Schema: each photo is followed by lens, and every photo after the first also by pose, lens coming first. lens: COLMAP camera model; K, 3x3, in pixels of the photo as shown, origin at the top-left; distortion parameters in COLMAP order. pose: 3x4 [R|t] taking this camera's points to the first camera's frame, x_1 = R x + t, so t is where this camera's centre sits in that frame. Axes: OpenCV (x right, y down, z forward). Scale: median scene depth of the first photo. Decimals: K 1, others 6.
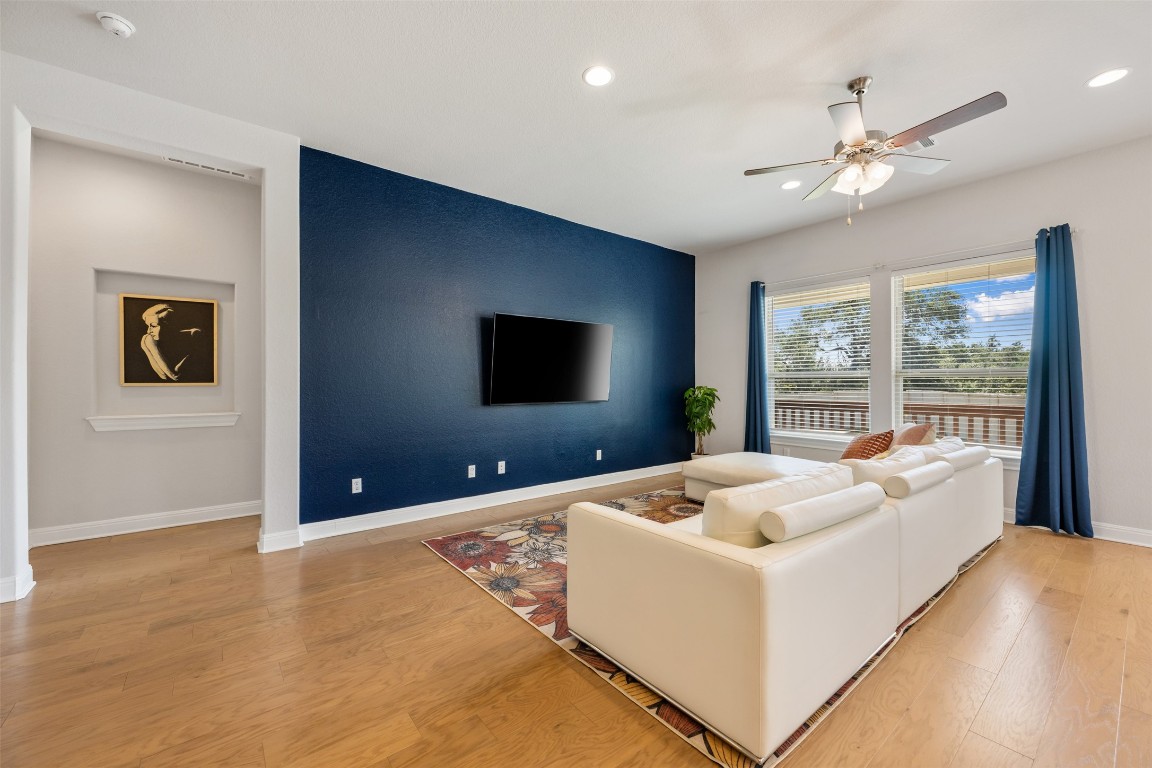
lens RADIAL K [[455.6, 0, 575.0], [0, 455.6, 381.4], [0, 0, 1]] dist [-0.001295, -0.000302]
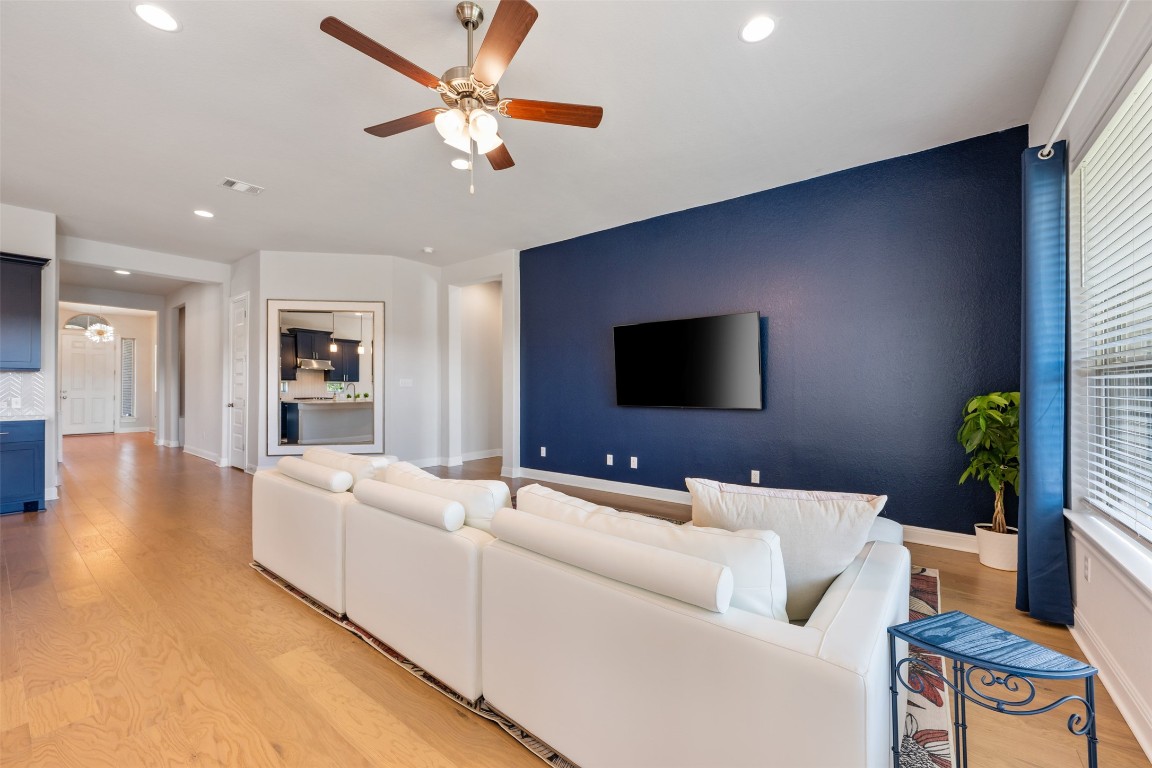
lens RADIAL K [[455.6, 0, 574.3], [0, 455.6, 380.5], [0, 0, 1]] dist [-0.001295, -0.000302]
pose [[0.249790, -0.014338, -0.968194, 1.031881], [0.004498, 0.999897, -0.013647, 0.004956], [0.968290, -0.000946, 0.249829, 0.689092]]
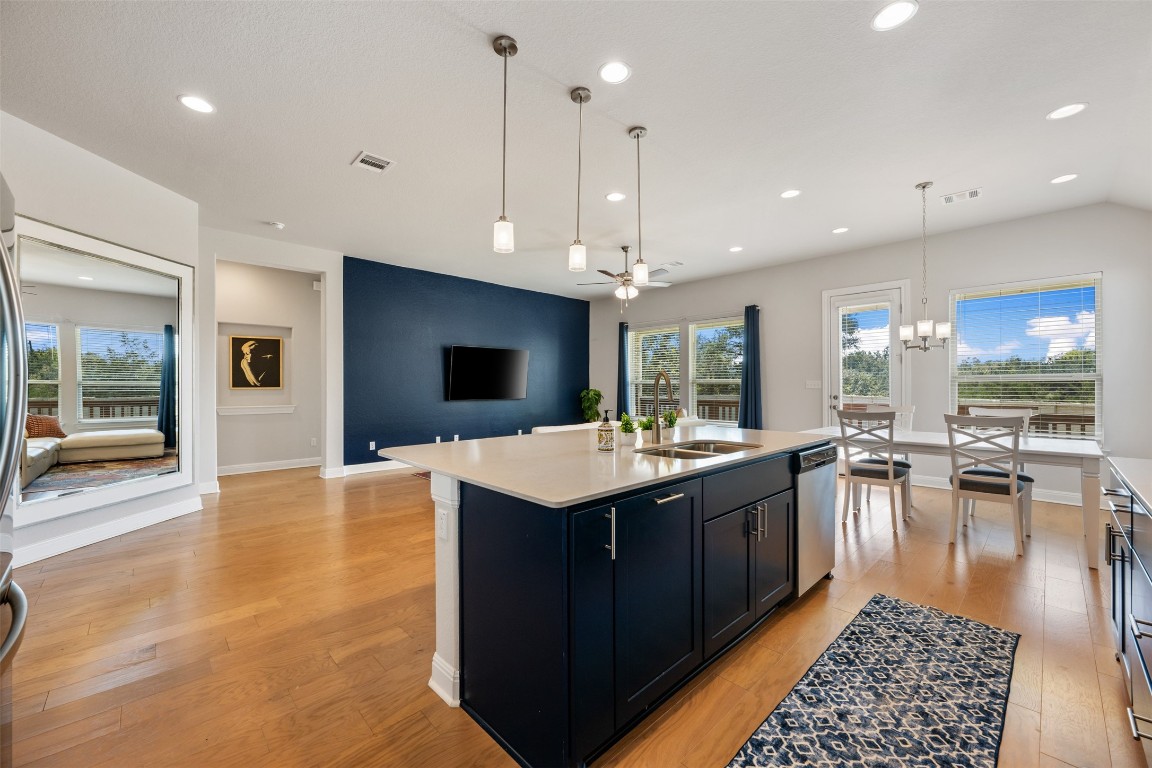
lens RADIAL K [[455.6, 0, 570.2], [0, 455.6, 382.4], [0, 0, 1]] dist [-0.001295, -0.000302]
pose [[0.996690, 0.000504, 0.081296, 0.132412], [-0.000228, 0.999994, -0.003409, -0.010160], [-0.081297, 0.003379, 0.996684, -0.782363]]
